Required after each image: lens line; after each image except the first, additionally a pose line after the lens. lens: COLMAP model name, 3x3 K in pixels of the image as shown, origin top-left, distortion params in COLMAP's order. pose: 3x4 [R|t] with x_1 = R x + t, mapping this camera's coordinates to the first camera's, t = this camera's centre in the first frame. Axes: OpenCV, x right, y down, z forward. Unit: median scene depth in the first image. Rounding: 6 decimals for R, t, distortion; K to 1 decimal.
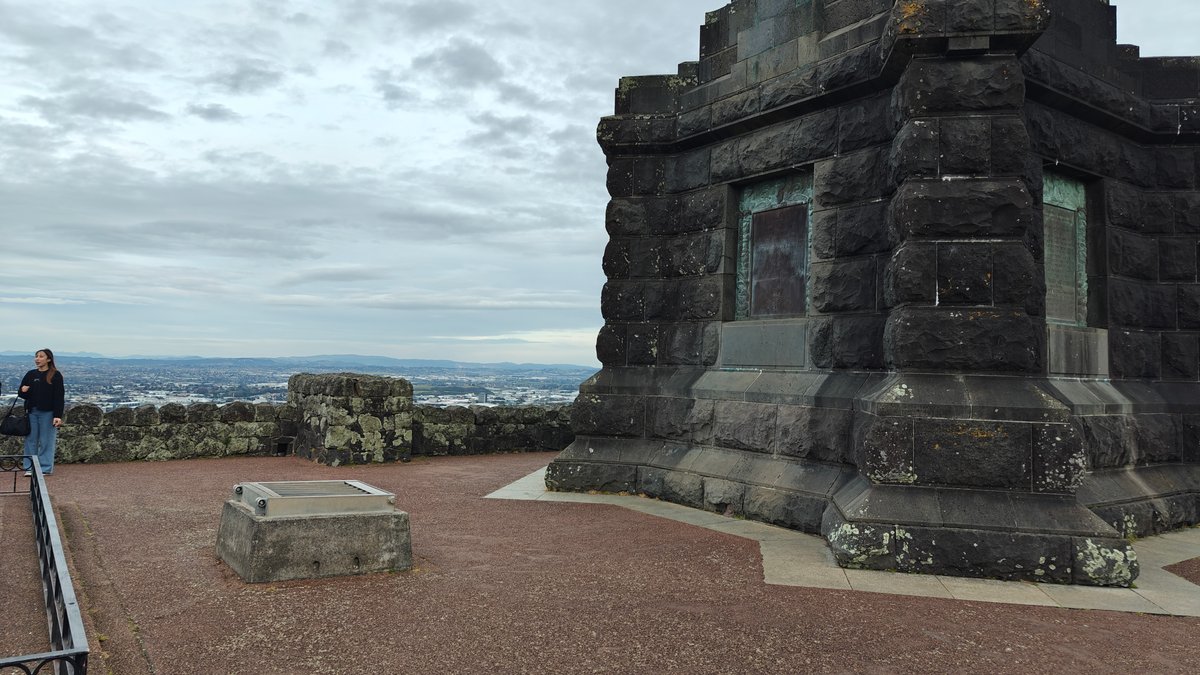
lens RADIAL K [[820.9, 0, 608.7], [0, 820.9, 332.6], [0, 0, 1]] dist [0.044189, -0.046661]
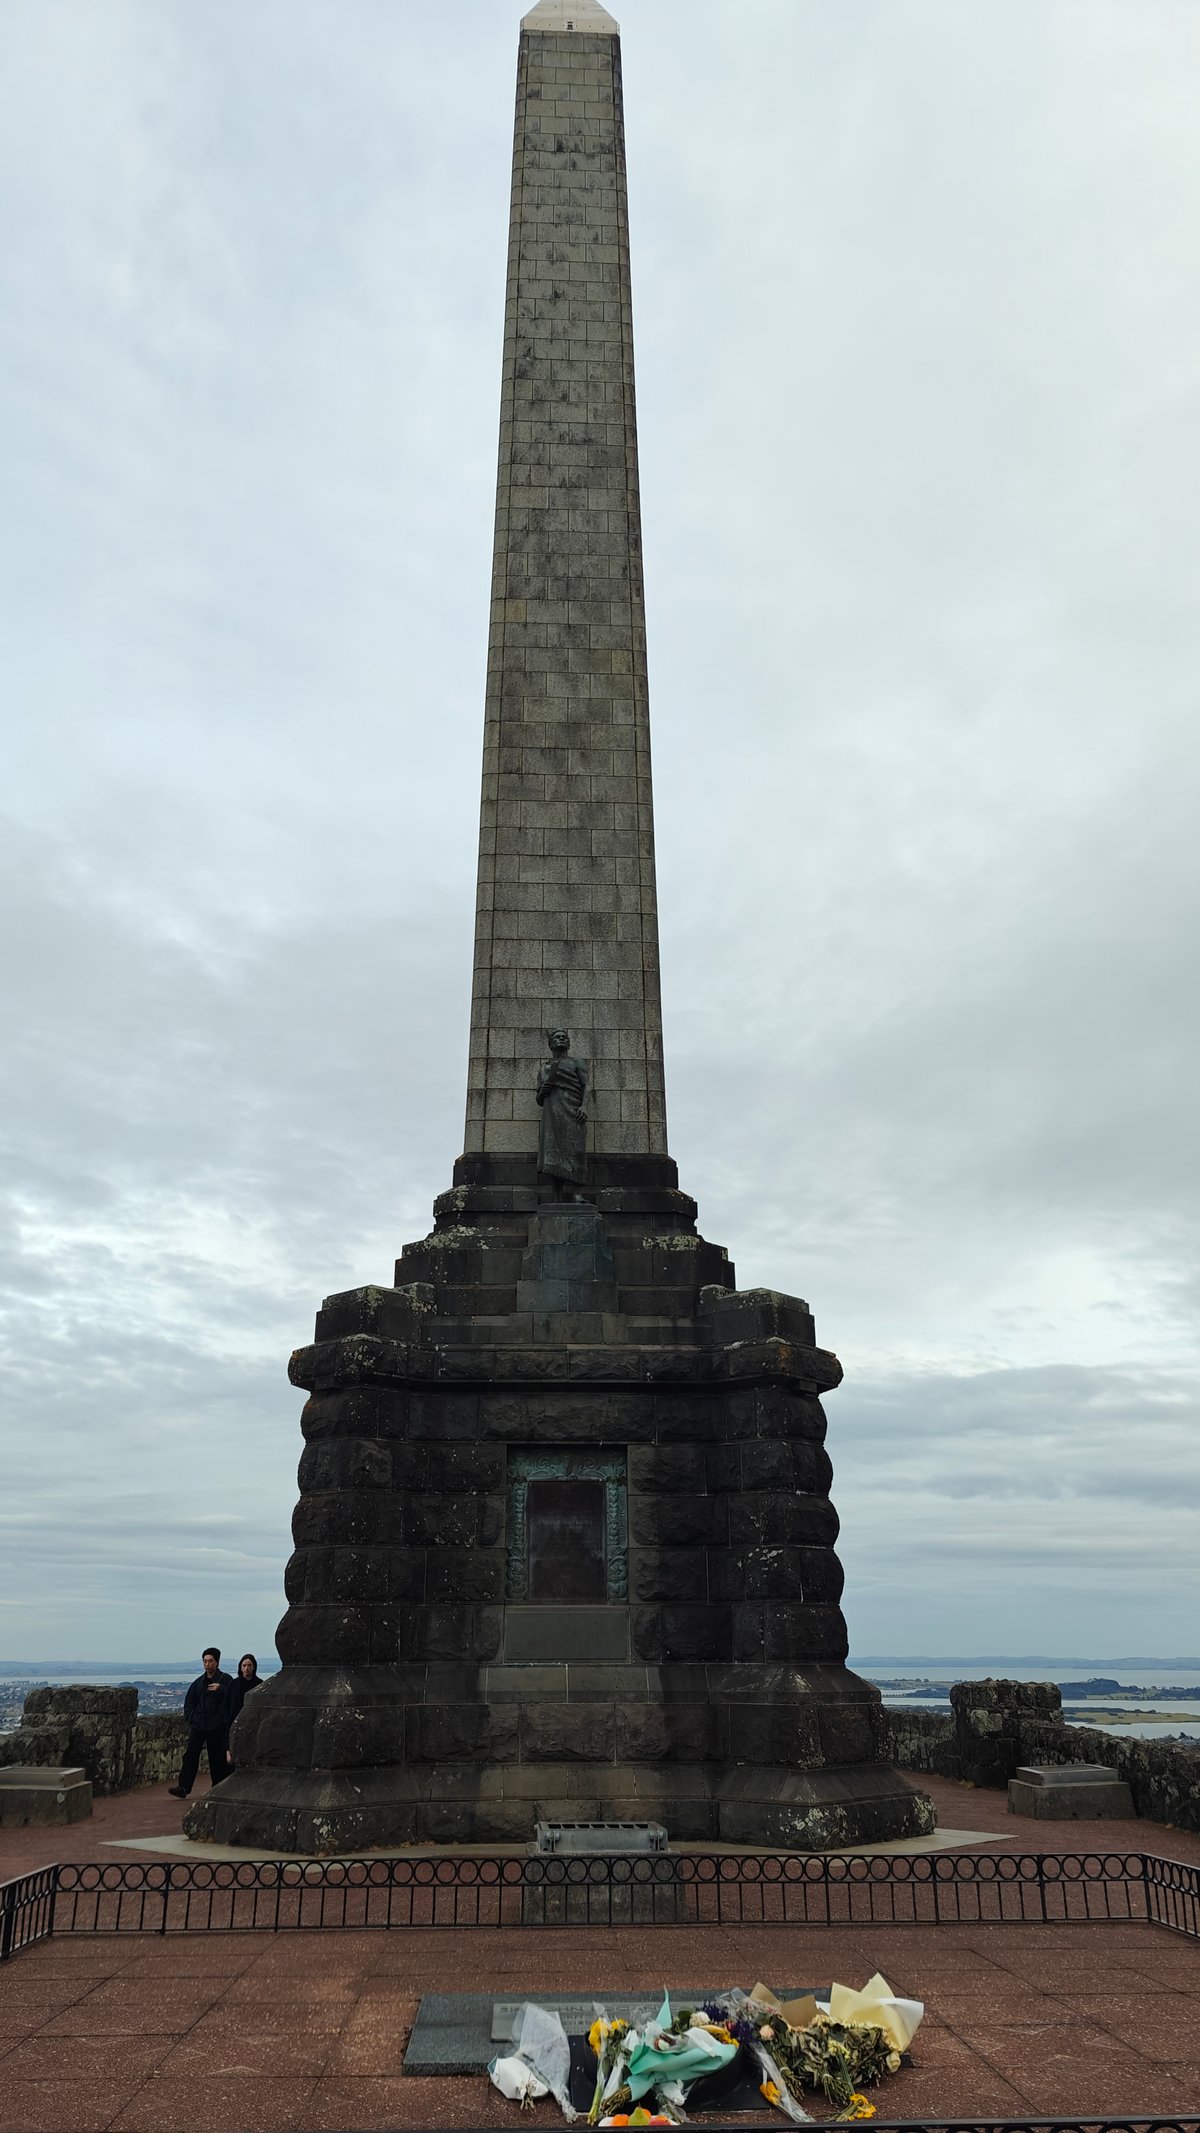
lens RADIAL K [[1447.7, 0, 591.3], [0, 1447.7, 1061.2], [0, 0, 1]] dist [0.019649, 0.014056]
pose [[0.545214, 0.288538, 0.787075, -1.197255], [-0.019646, 0.943038, -0.332104, -0.048727], [-0.838066, 0.165605, 0.519827, 0.014709]]
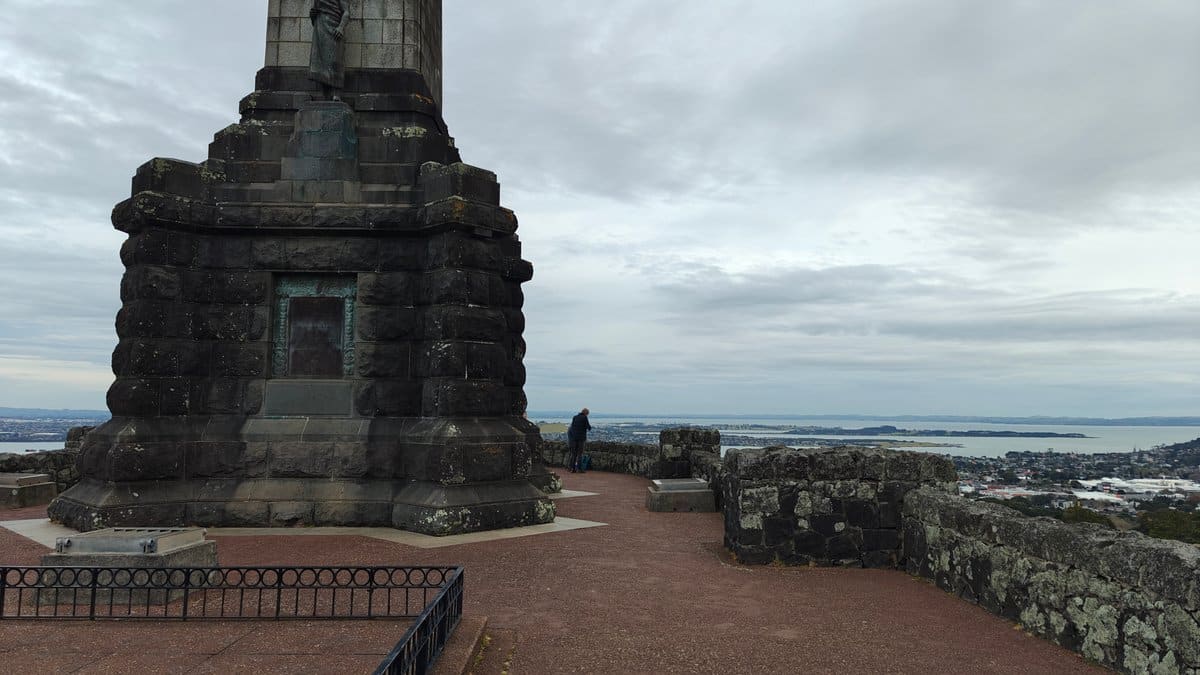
lens RADIAL K [[814.5, 0, 591.3], [0, 814.5, 335.7], [0, 0, 1]] dist [0.019649, 0.014056]
pose [[0.566614, 0.051972, 0.822343, -0.616128], [-0.027866, 0.998647, -0.043914, -0.039430], [-0.823512, 0.001967, 0.567295, -0.132975]]
